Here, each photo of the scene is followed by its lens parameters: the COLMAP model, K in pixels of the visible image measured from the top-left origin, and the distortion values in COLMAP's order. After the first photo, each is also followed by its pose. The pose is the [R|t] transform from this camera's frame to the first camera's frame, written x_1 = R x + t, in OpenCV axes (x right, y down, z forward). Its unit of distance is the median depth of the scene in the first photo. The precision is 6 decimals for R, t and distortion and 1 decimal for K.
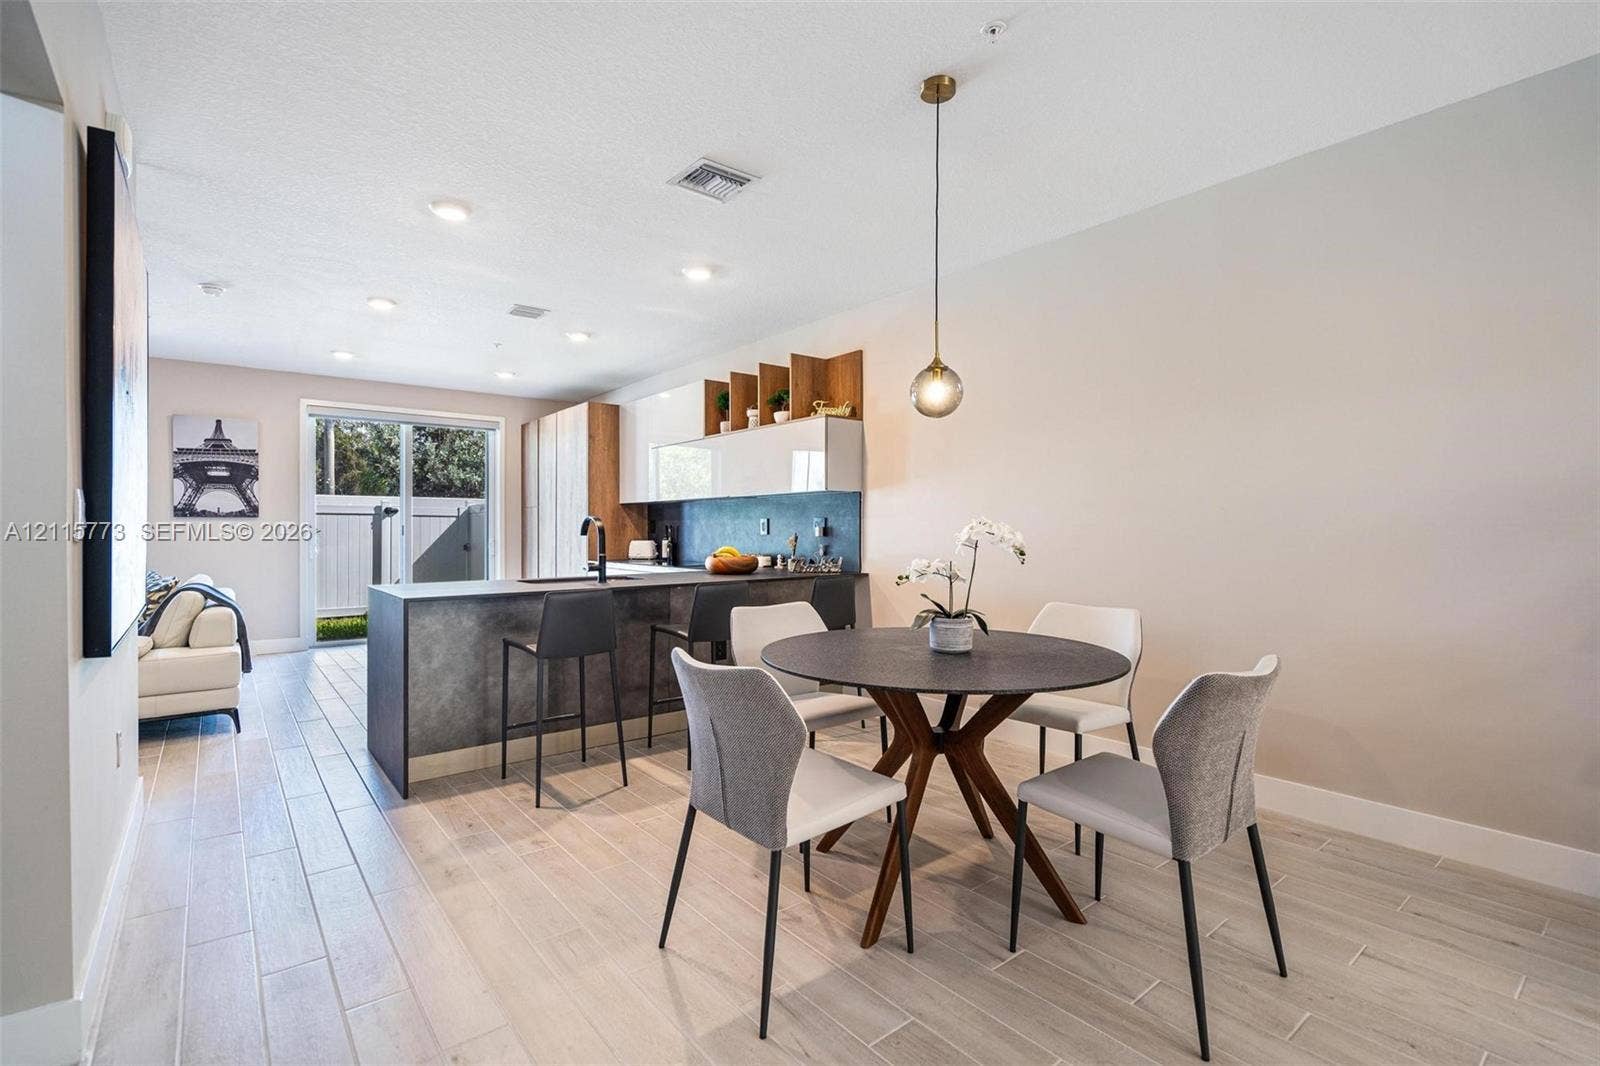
lens RADIAL K [[729.5, 0, 800.0], [0, 729.5, 533.0], [0, 0, 1]] dist [0.001581, -0.000722]
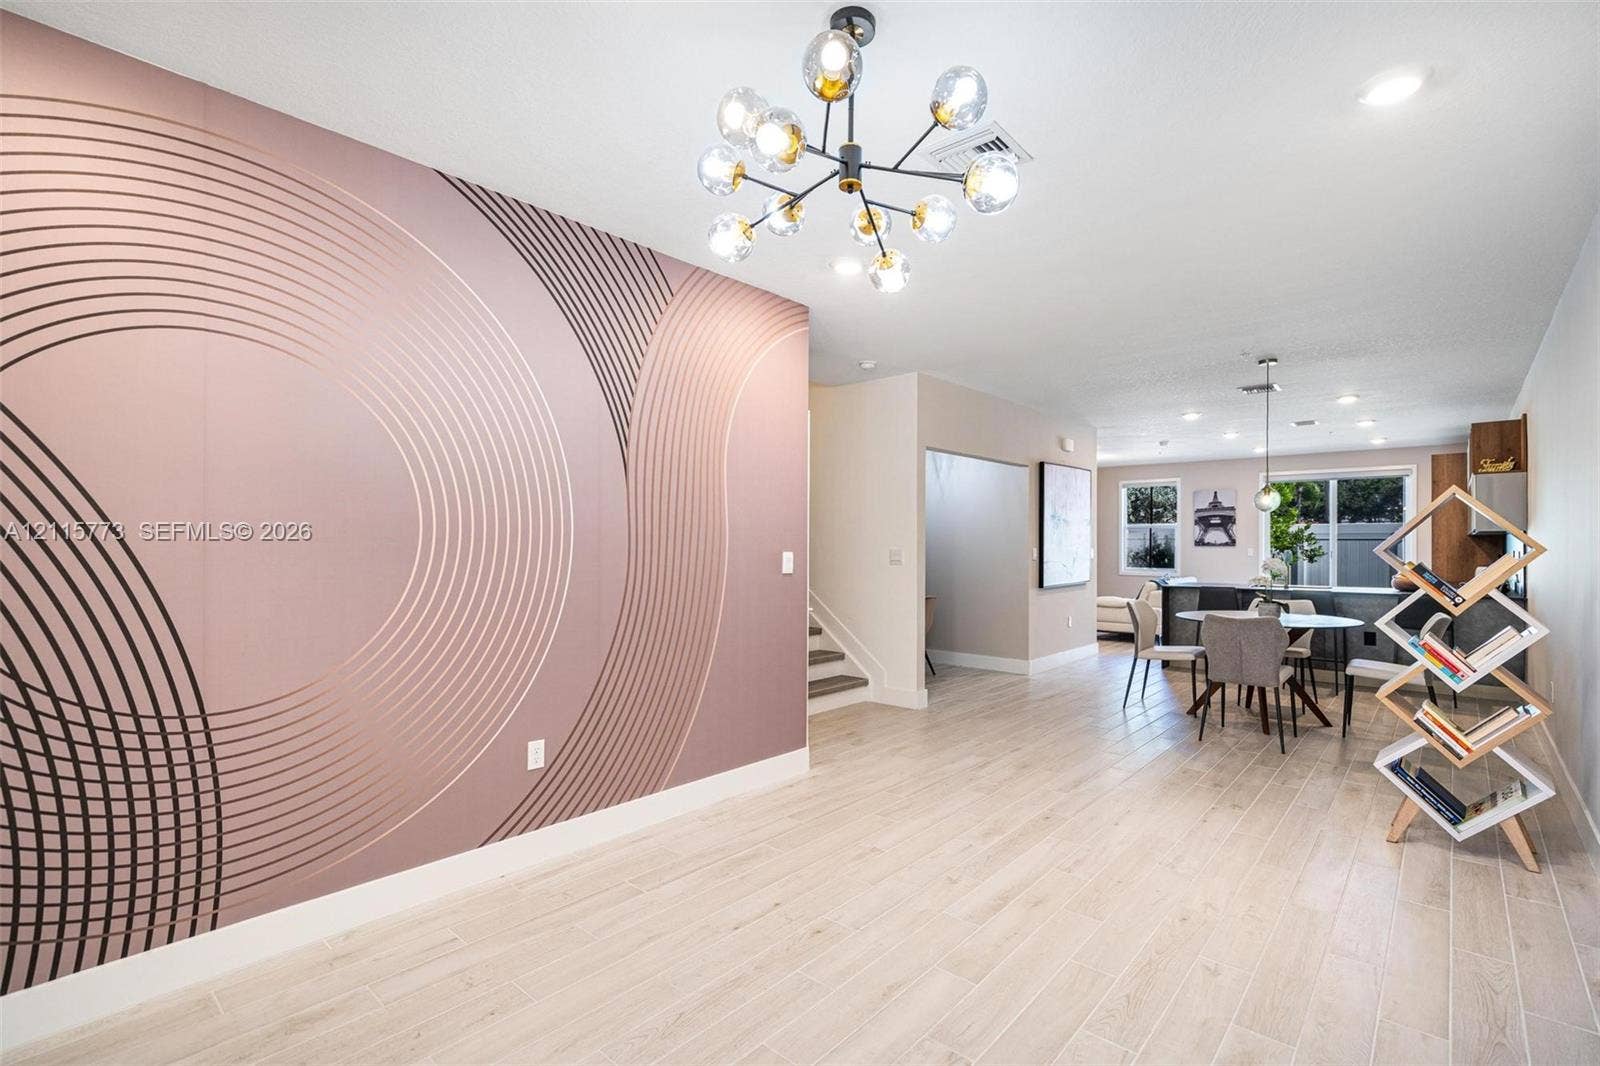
lens RADIAL K [[729.7, 0, 818.5], [0, 729.7, 537.9], [0, 0, 1]] dist [-0.000497, 0.000108]
pose [[0.172569, -0.007088, -0.984972, 1.057410], [-0.008721, 0.999924, -0.008723, -0.023352], [0.984959, 0.010095, 0.172495, -0.351957]]
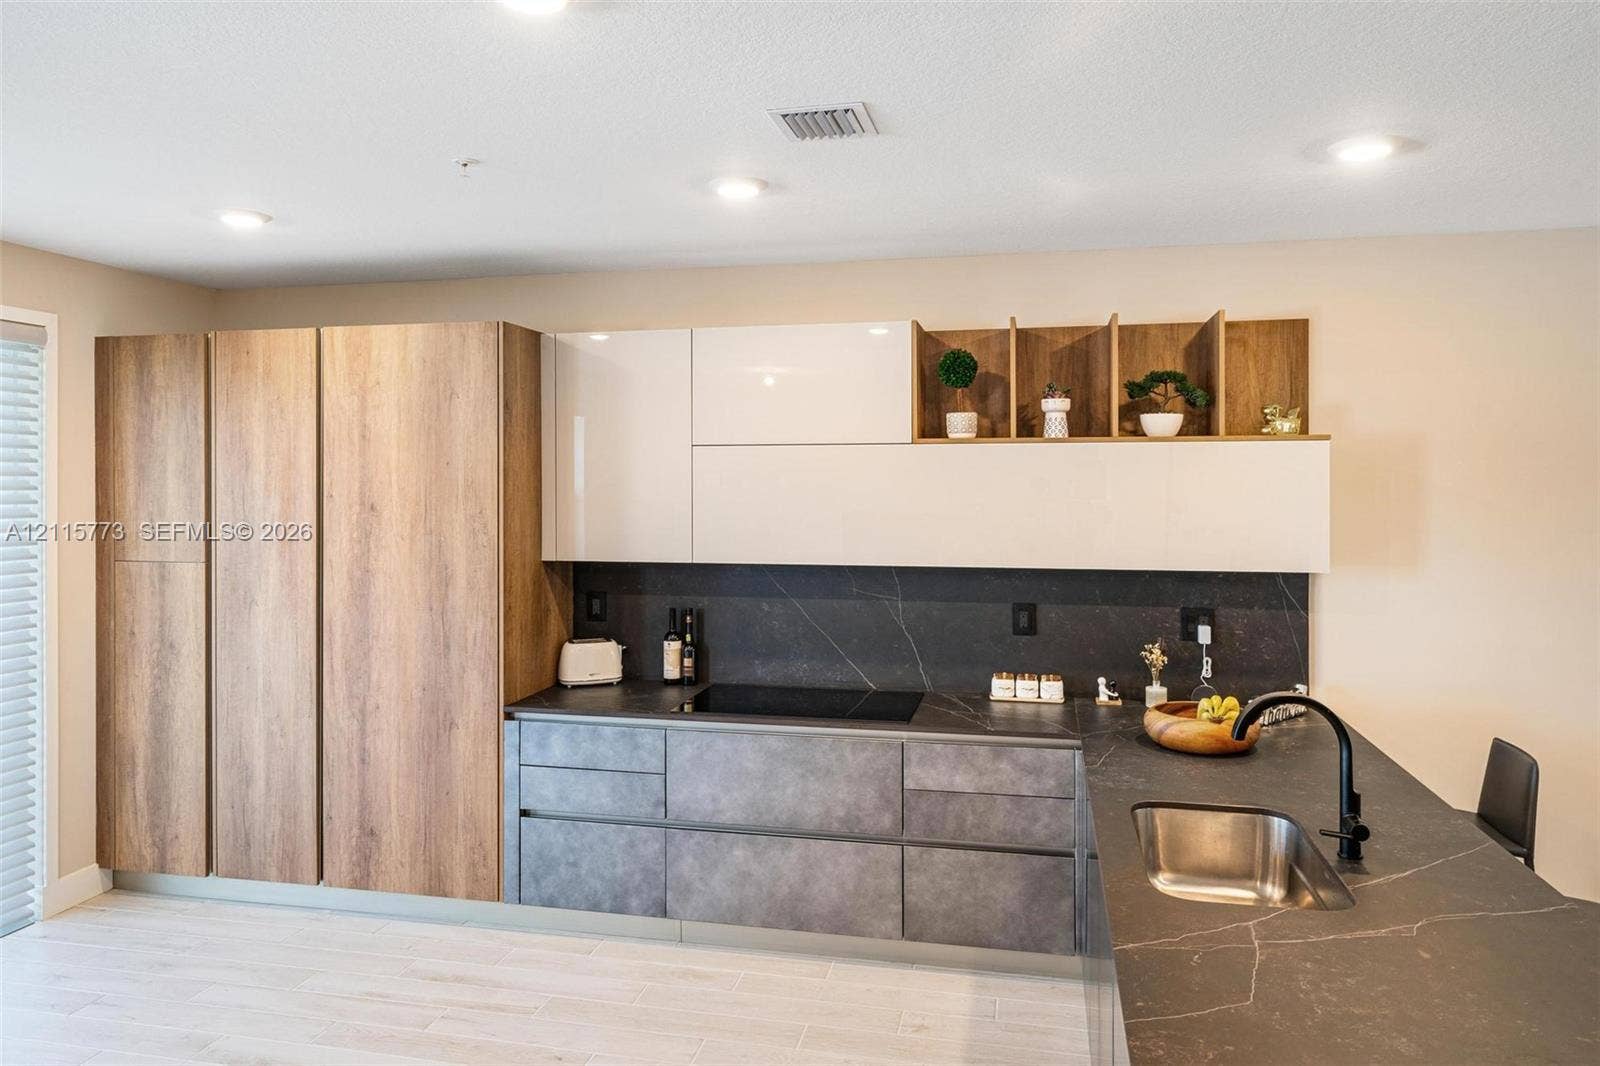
lens RADIAL K [[1045.4, 0, 797.8], [0, 1045.4, 486.3], [0, 0, 1]] dist [0.004417, 0.005216]
pose [[0.782596, -0.001801, 0.622527, -0.732538], [0.004314, 0.999987, -0.002531, -0.117064], [-0.622514, 0.004666, 0.782594, 0.603781]]
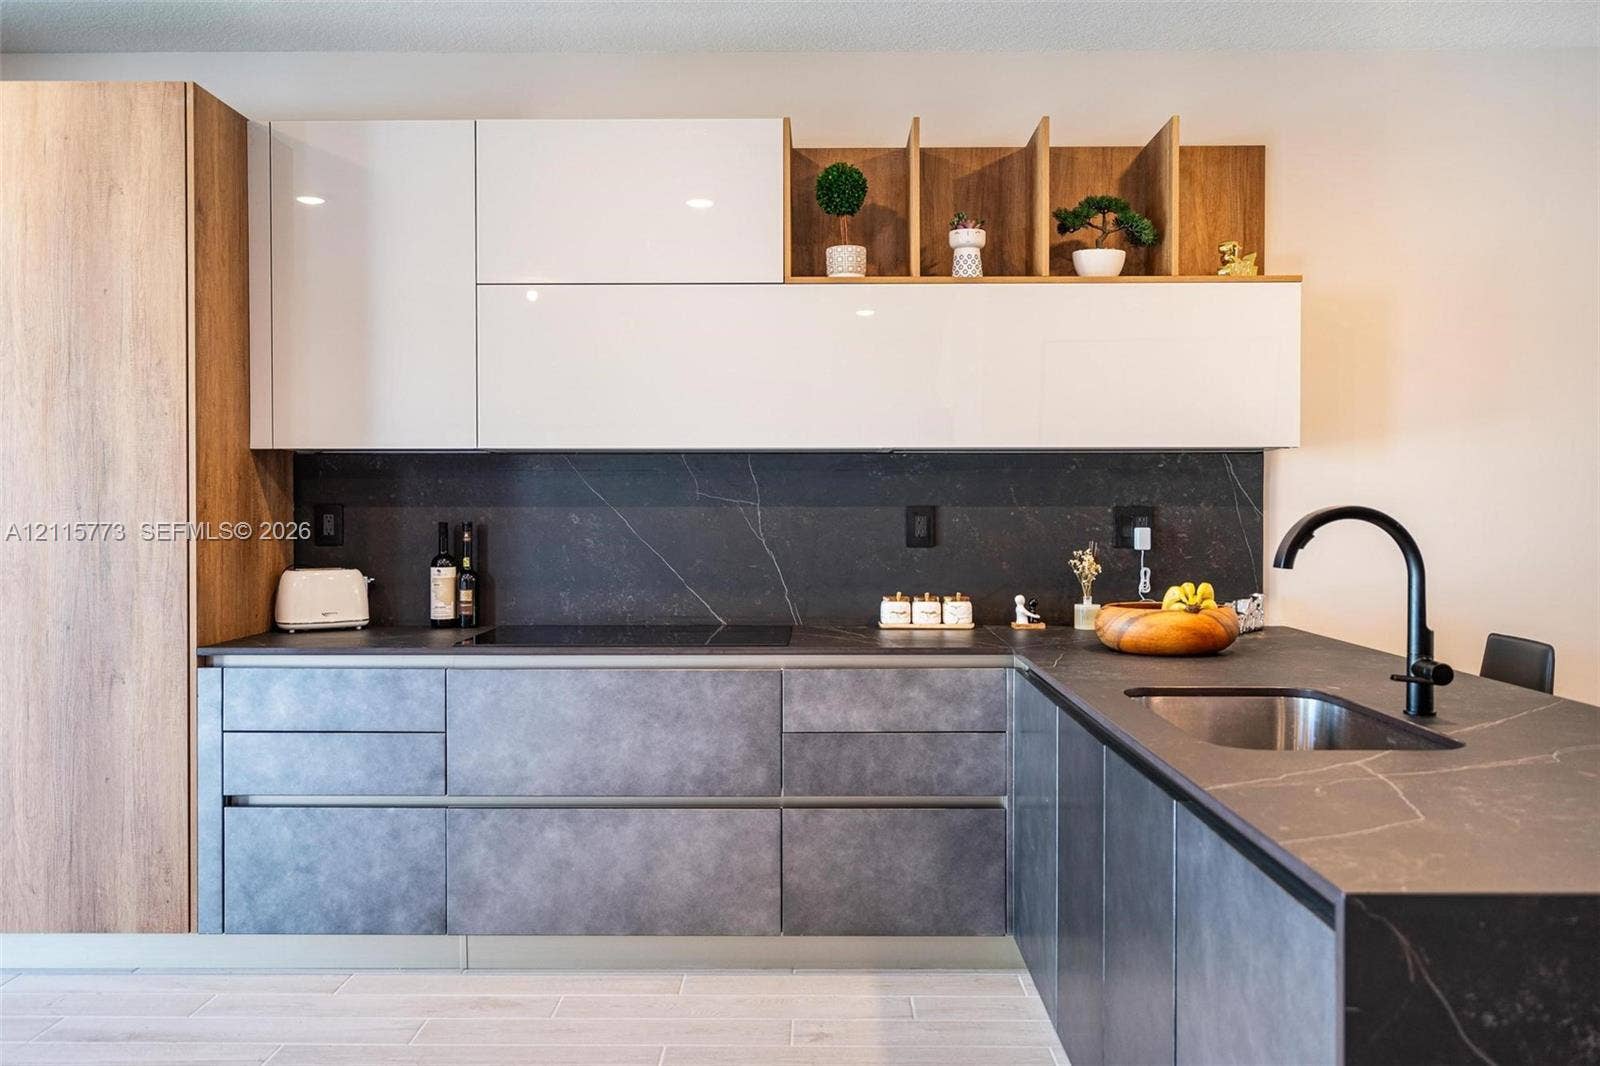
lens RADIAL K [[1268.1, 0, 793.2], [0, 1268.1, 527.8], [0, 0, 1]] dist [0.006474, -0.000485]
pose [[0.639419, -0.008463, 0.768812, -0.721478], [0.004195, 0.999963, 0.007518, -0.015565], [-0.768847, -0.001582, 0.639430, 0.708381]]
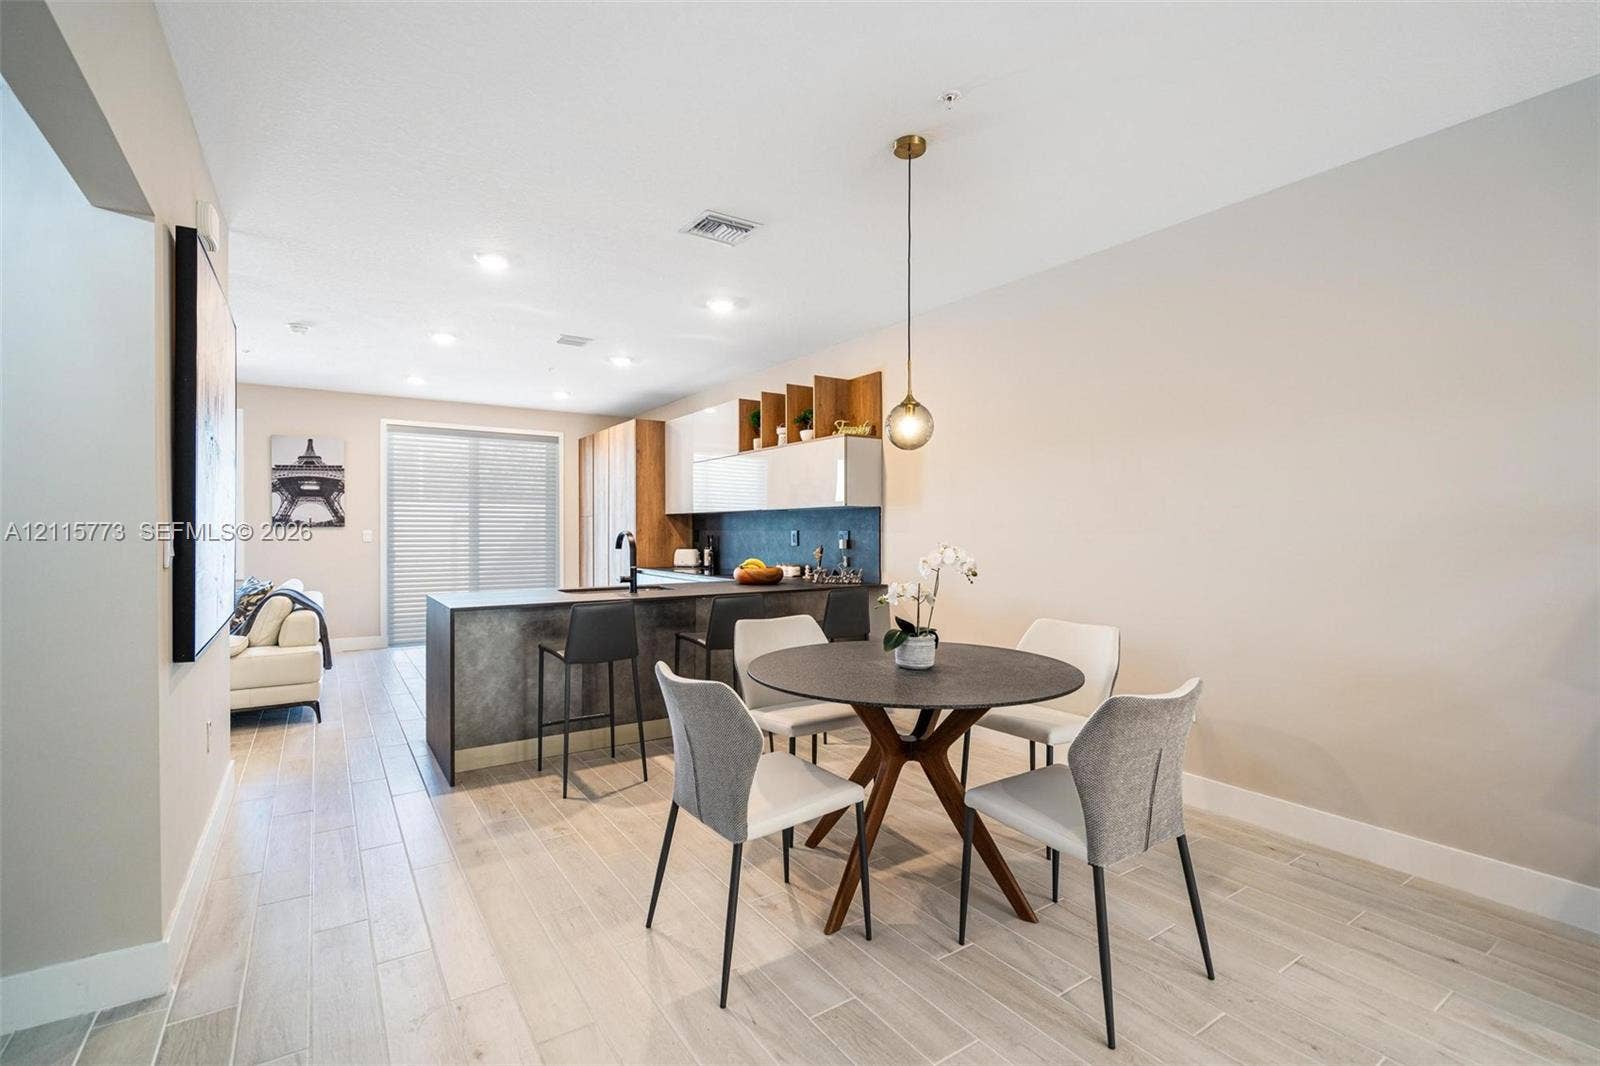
lens RADIAL K [[719.6, 0, 804.4], [0, 719.6, 537.0], [0, 0, 1]] dist [-0.001675, 0.000767]
pose [[0.996517, 0.002693, -0.083347, 0.058141], [-0.002432, 0.999992, 0.003228, -0.015583], [0.083355, -0.003014, 0.996515, -0.036202]]
